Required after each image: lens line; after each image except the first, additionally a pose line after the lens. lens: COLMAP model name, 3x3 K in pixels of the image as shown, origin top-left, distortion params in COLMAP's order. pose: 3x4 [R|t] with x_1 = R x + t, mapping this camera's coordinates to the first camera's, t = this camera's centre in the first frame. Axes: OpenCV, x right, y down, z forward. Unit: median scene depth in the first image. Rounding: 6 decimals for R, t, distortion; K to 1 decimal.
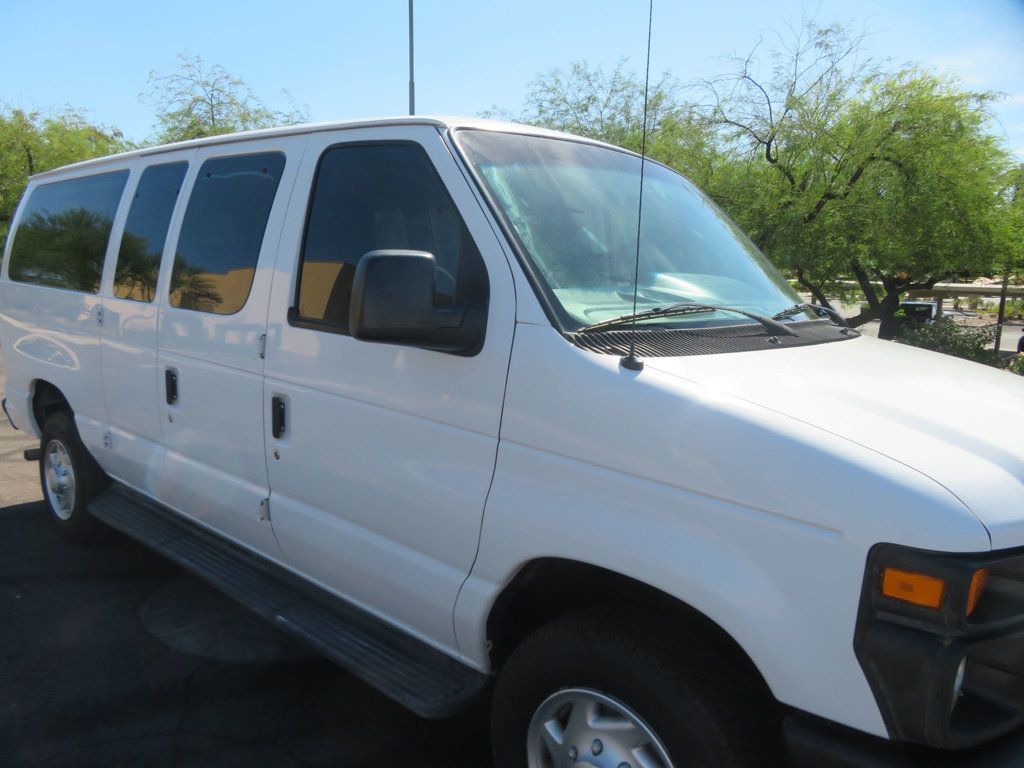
lens RADIAL K [[741.6, 0, 514.9], [0, 741.6, 377.0], [0, 0, 1]] dist [-0.004005, 0.000897]
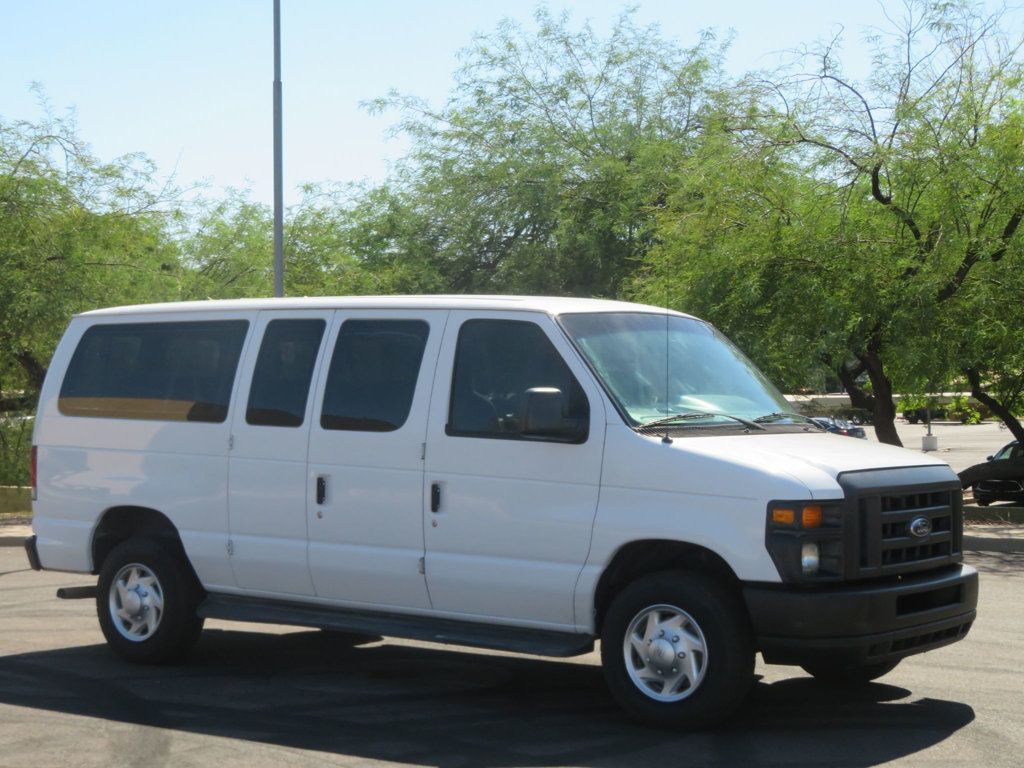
lens RADIAL K [[1819.3, 0, 512.0], [0, 1819.3, 384.0], [0, 0, 1]] dist [0.009670, -0.349365]
pose [[0.996878, -0.031334, 0.072471, -0.413465], [0.041451, 0.988910, -0.142616, 0.346350], [-0.067198, 0.145175, 0.987121, -2.596751]]
